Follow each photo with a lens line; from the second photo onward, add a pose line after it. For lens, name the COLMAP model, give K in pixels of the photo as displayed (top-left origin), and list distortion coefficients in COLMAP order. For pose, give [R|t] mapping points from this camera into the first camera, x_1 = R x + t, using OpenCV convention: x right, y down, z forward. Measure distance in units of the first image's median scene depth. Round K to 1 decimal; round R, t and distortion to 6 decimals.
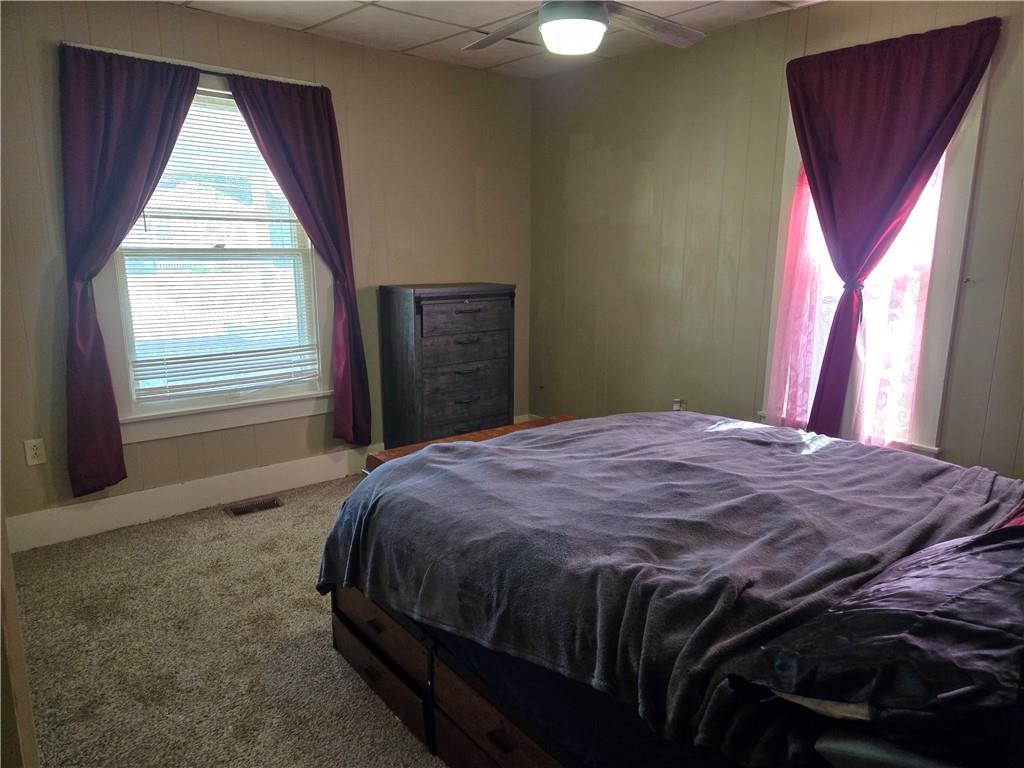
lens RADIAL K [[679.2, 0, 512.0], [0, 679.2, 384.0], [0, 0, 1]] dist [0.085400, -0.064942]
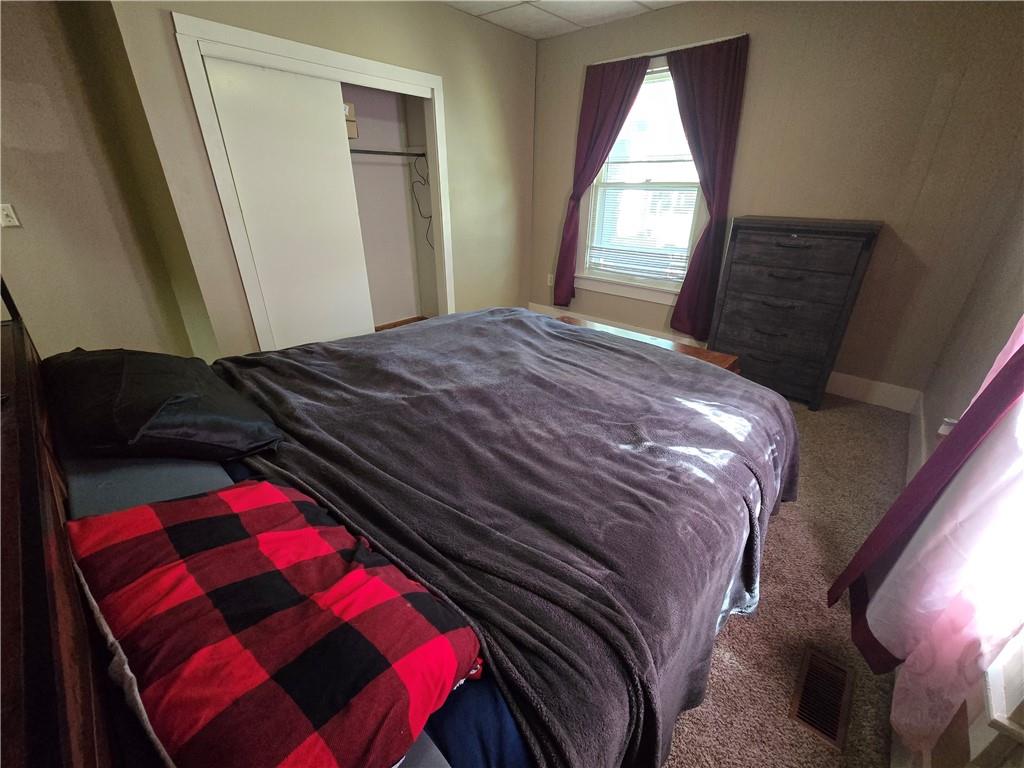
lens RADIAL K [[409.9, 0, 512.0], [0, 409.9, 384.0], [0, 0, 1]] dist [-0.015603, 0.000082]
pose [[0.152256, 0.422593, -0.893439, 0.585067], [-0.203693, 0.897989, 0.390033, -0.086353], [0.967123, 0.122602, 0.222804, 0.572912]]
